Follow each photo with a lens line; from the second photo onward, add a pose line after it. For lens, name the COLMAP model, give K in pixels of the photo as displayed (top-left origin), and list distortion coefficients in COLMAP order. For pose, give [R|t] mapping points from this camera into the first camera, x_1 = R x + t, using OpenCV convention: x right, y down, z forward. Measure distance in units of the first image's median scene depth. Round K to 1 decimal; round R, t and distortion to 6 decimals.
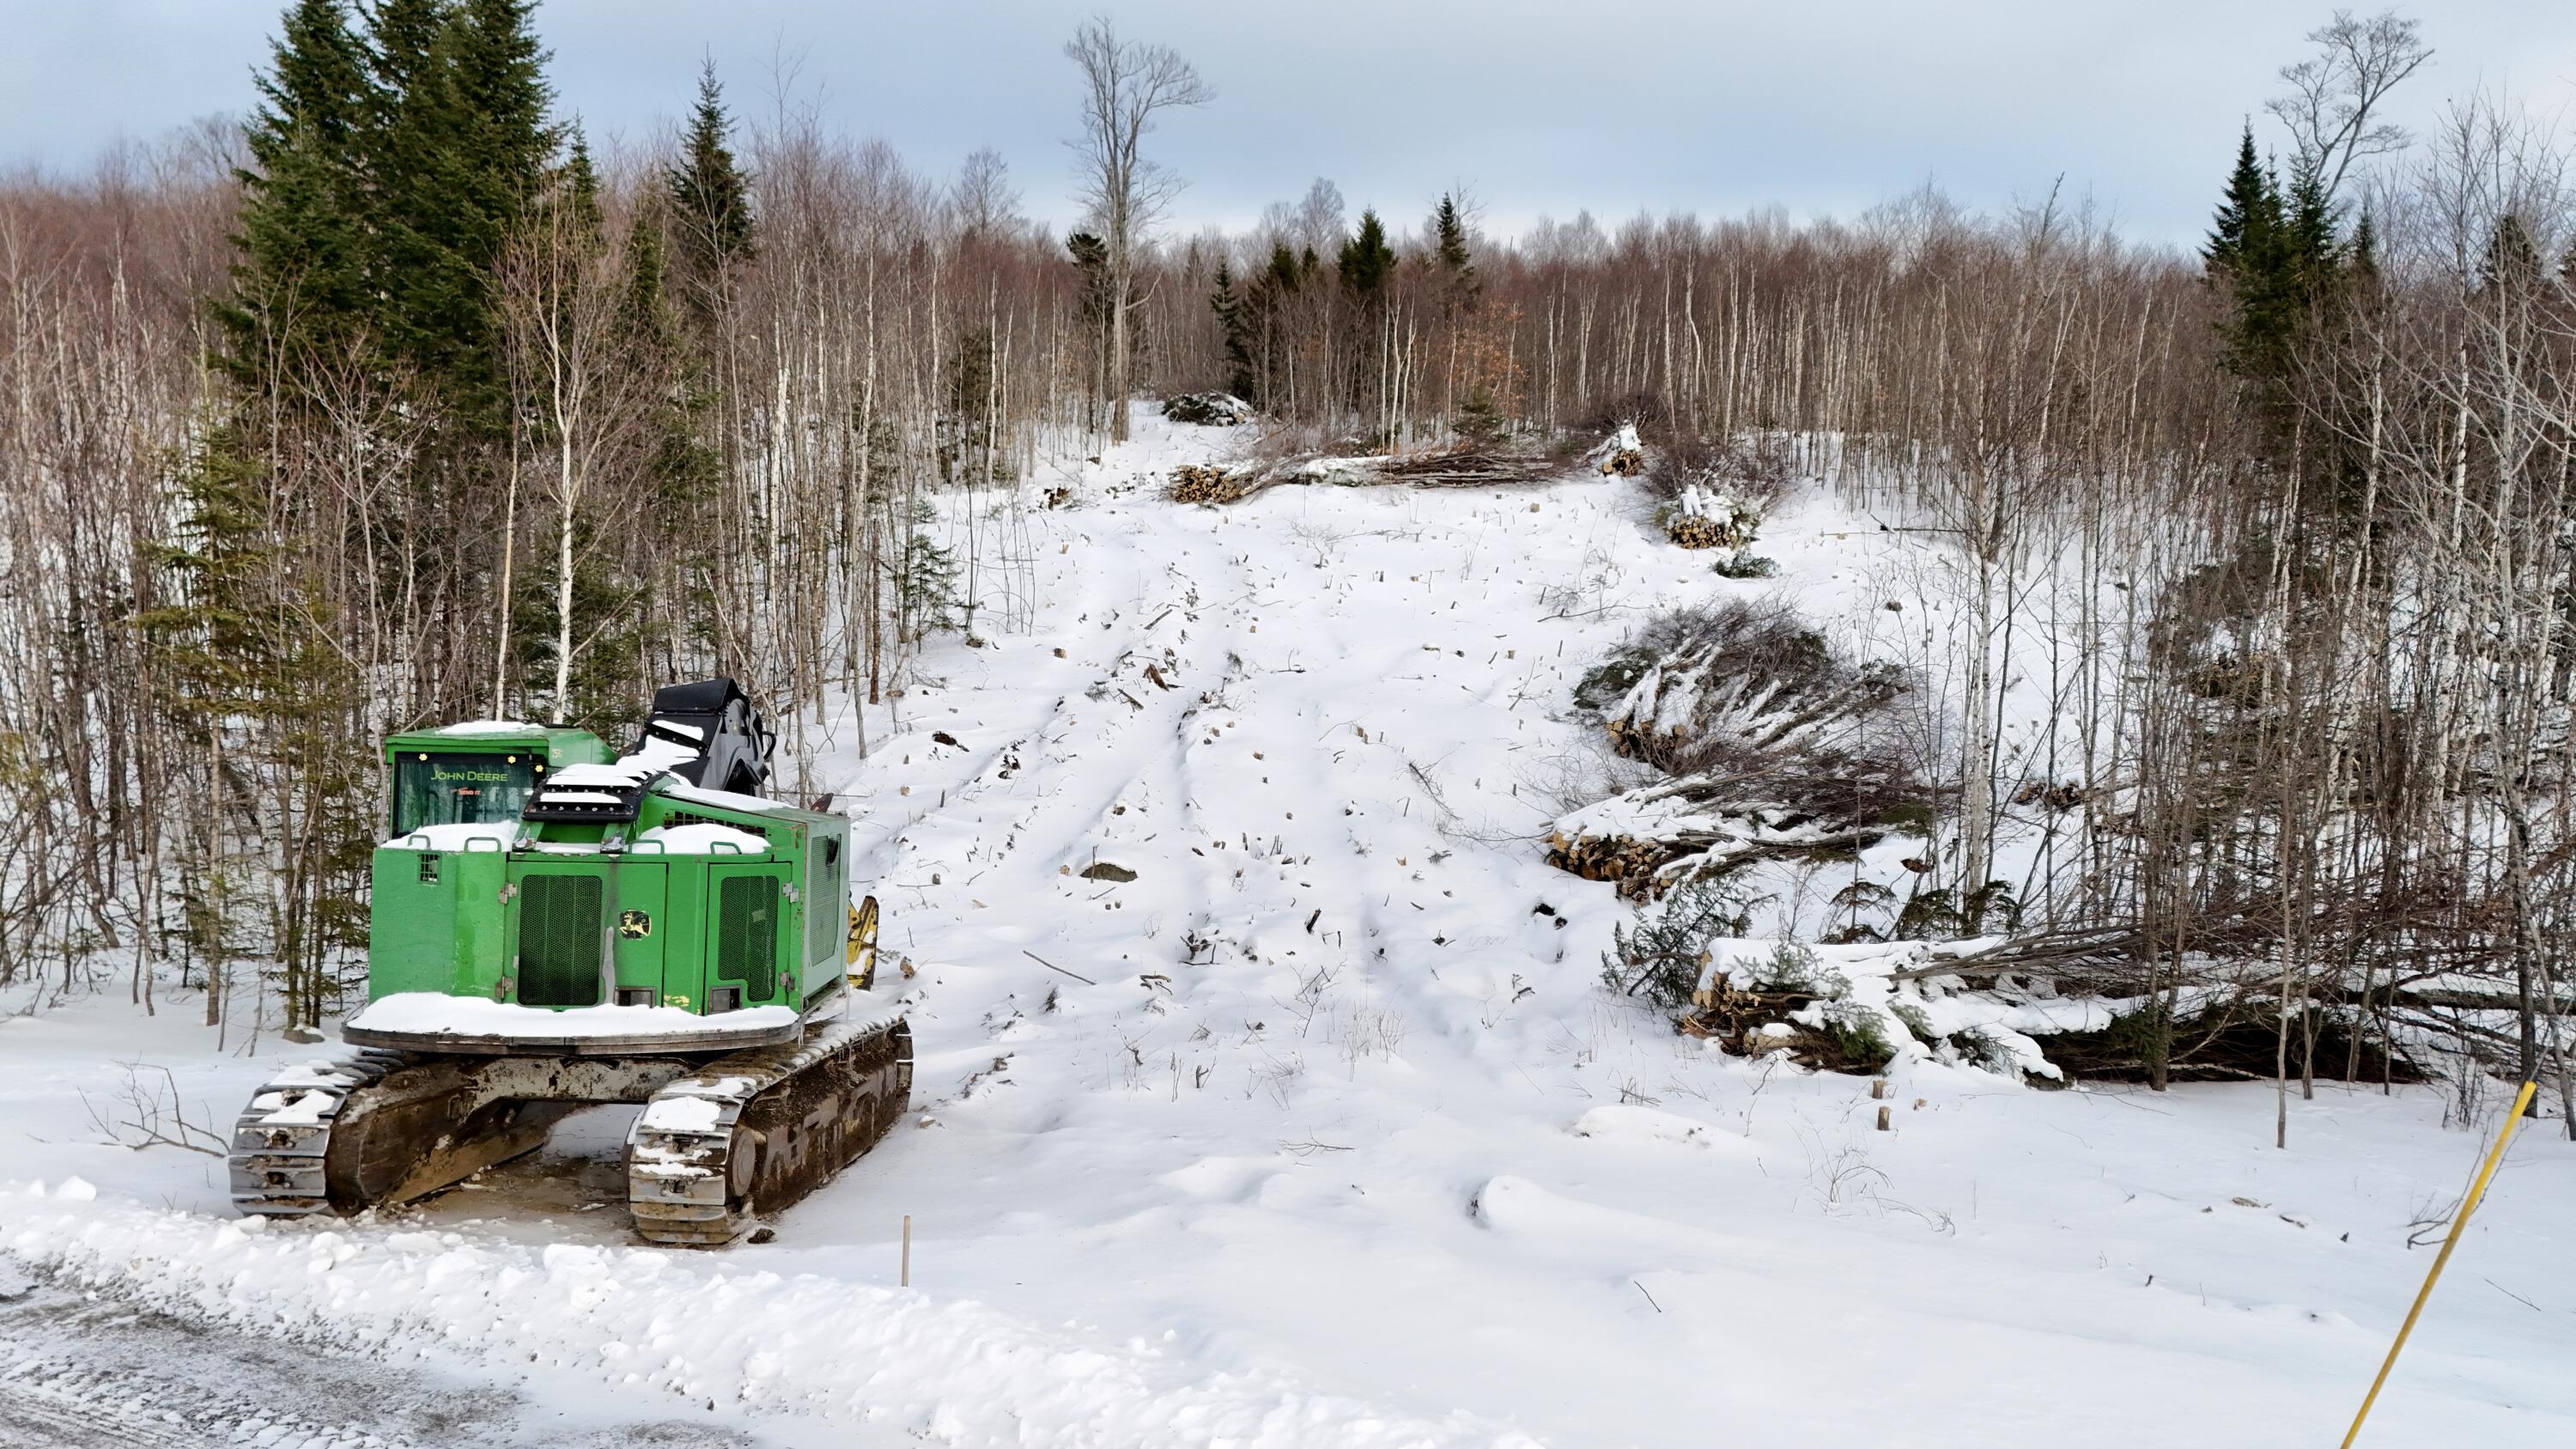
lens RADIAL K [[1825.2, 0, 1288.0], [0, 1825.2, 724.5], [0, 0, 1]] dist [0.235917, -0.000191]
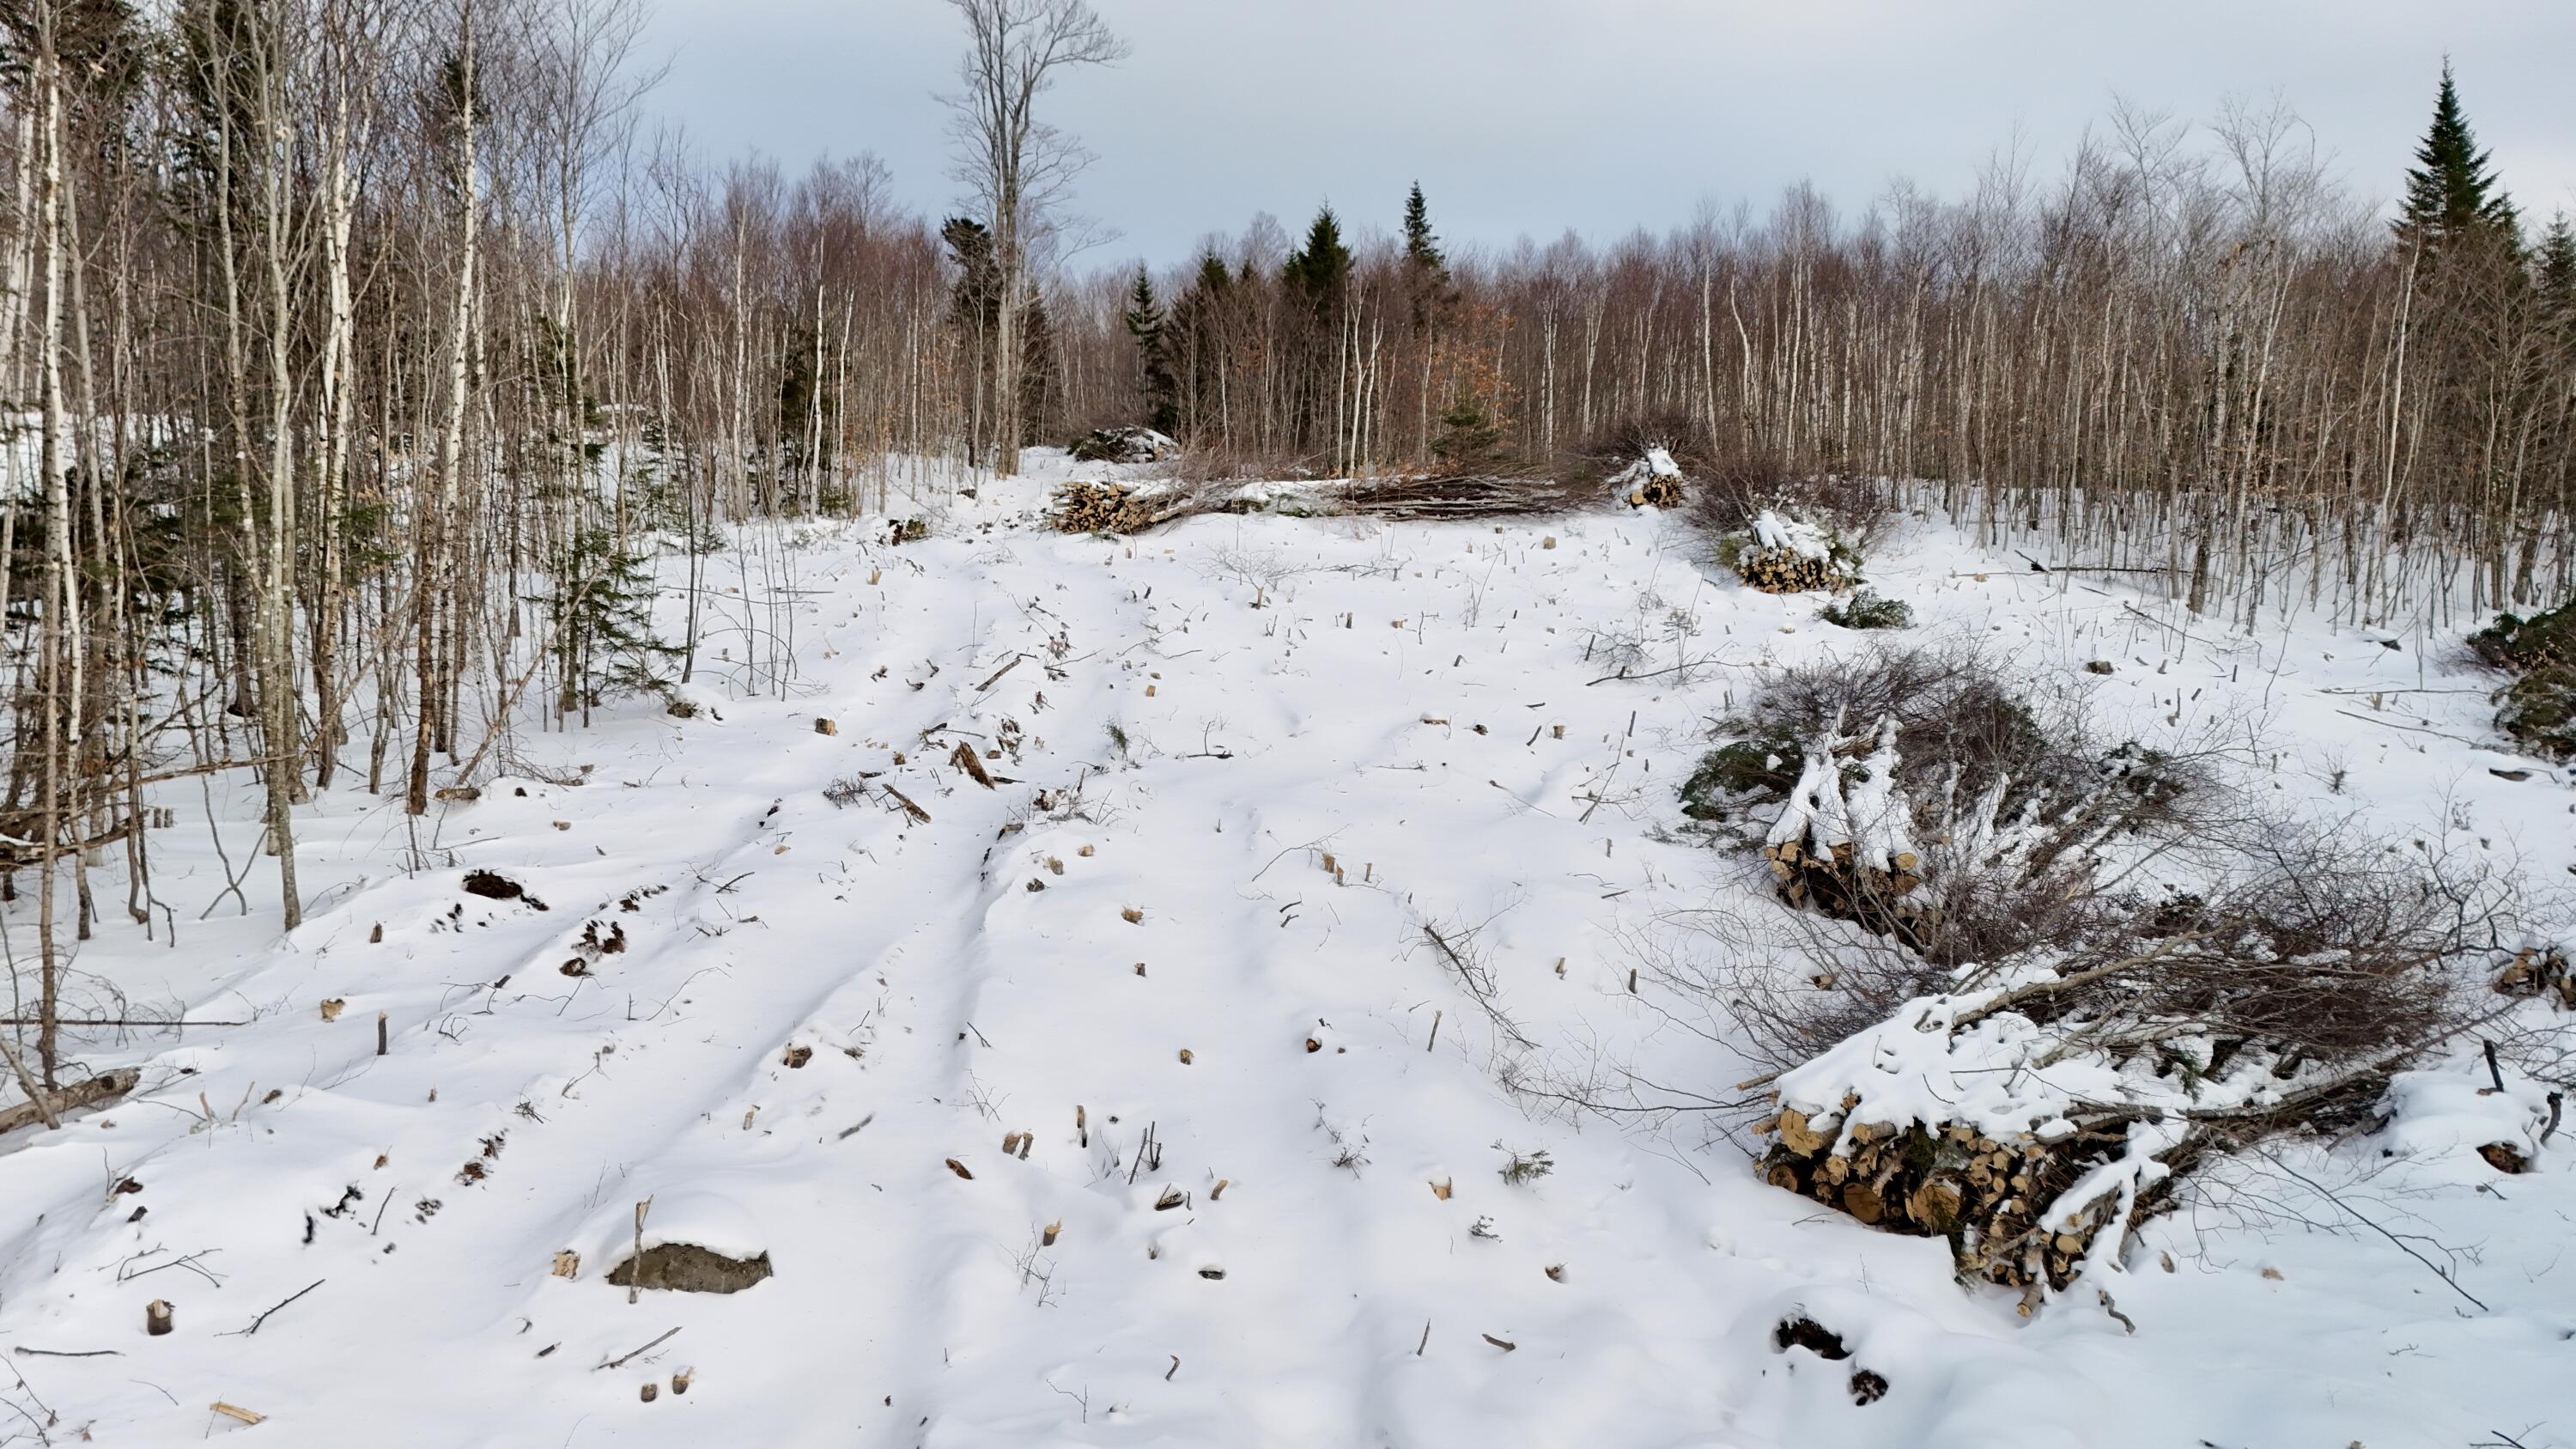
lens RADIAL K [[1815.6, 0, 1288.0], [0, 1815.6, 724.5], [0, 0, 1]] dist [0.040212, -0.001523]
pose [[0.999501, 0.001830, 0.031532, 0.006648], [-0.000069, 0.998444, -0.055757, -0.004672], [-0.031585, 0.055727, 0.997946, 0.297484]]
